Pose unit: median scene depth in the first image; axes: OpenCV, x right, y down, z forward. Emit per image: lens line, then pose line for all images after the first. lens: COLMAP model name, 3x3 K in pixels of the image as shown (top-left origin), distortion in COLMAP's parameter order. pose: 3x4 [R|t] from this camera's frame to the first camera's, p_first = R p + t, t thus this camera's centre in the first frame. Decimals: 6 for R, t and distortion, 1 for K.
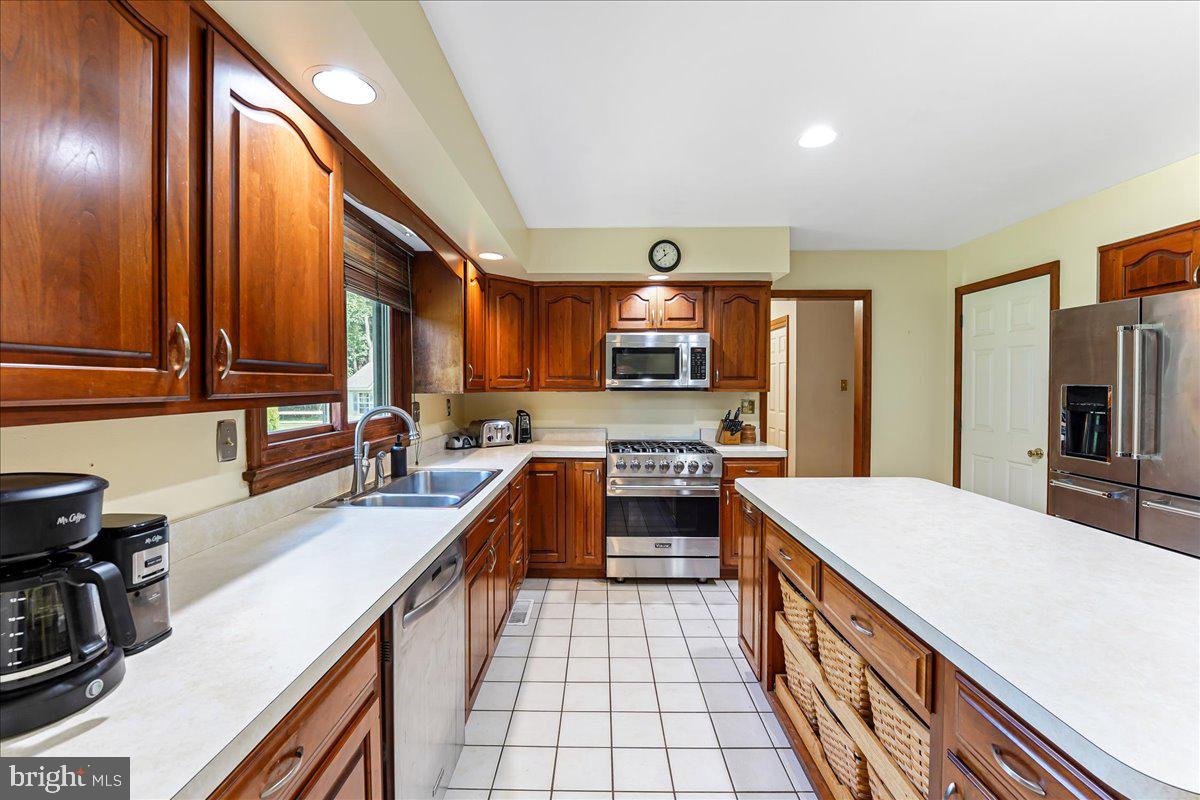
lens RADIAL K [[496.3, 0, 592.2], [0, 496.3, 394.5], [0, 0, 1]] dist [-0.016731, 0.000143]
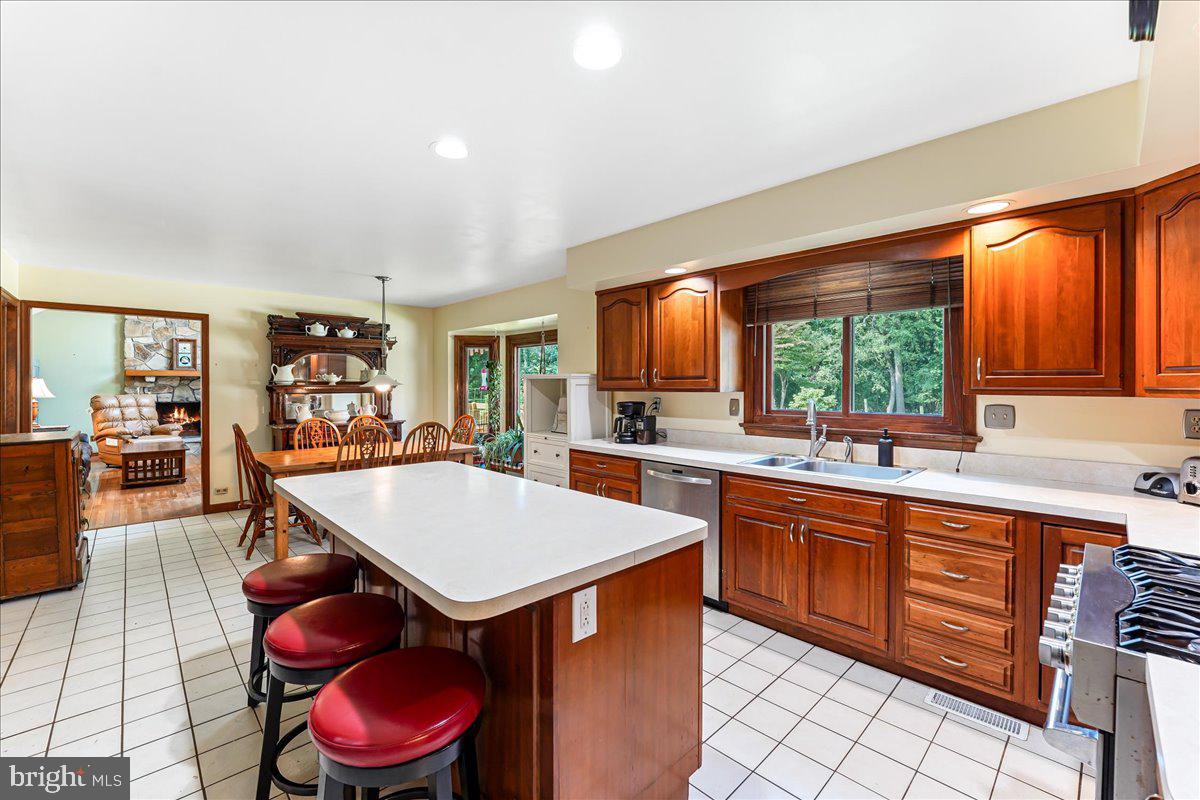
lens RADIAL K [[496.3, 0, 603.3], [0, 496.3, 390.4], [0, 0, 1]] dist [-0.016731, 0.000143]
pose [[-0.704818, 0.010308, -0.709313, 0.578189], [-0.013049, 0.999537, 0.027491, -0.019256], [0.709268, 0.028632, -0.704357, 0.917456]]
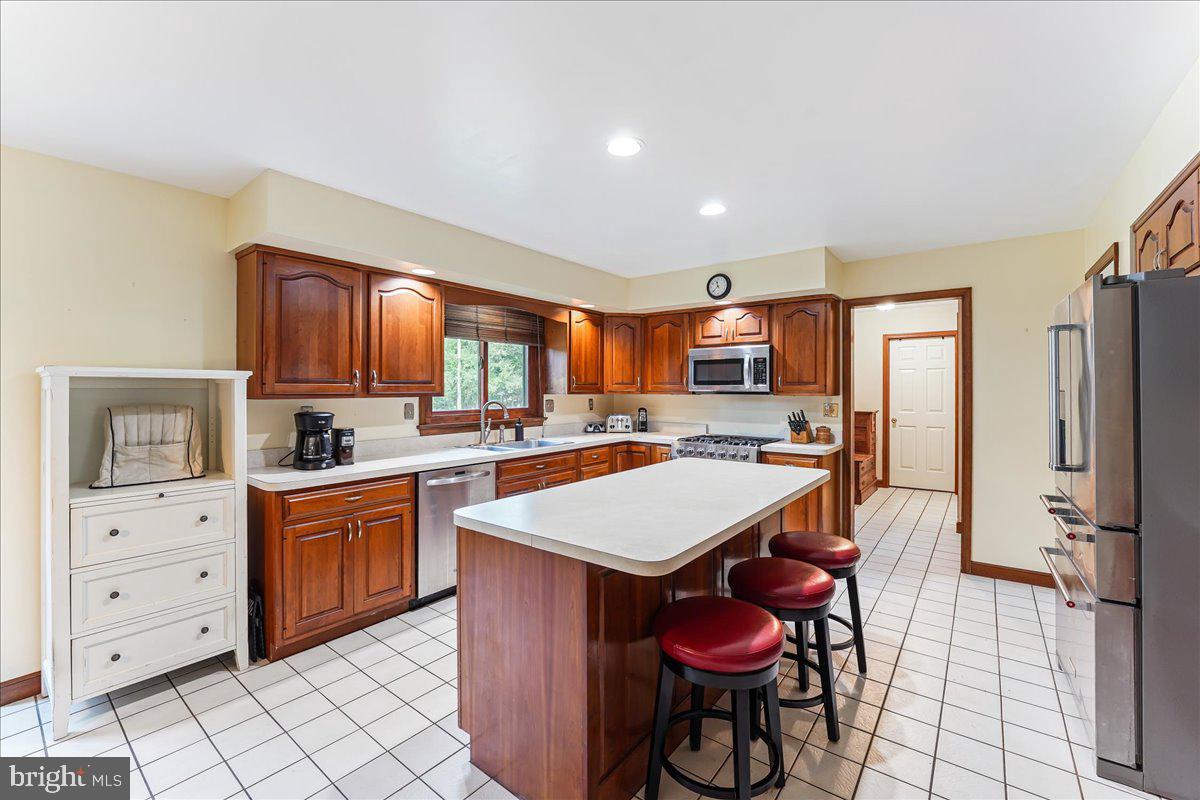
lens RADIAL K [[496.3, 0, 595.4], [0, 496.3, 391.2], [0, 0, 1]] dist [-0.016731, 0.000143]
pose [[0.799153, 0.003175, -0.601119, 0.610861], [-0.012579, 0.999855, -0.011442, 0.003403], [0.600996, 0.016705, 0.799078, -0.173125]]
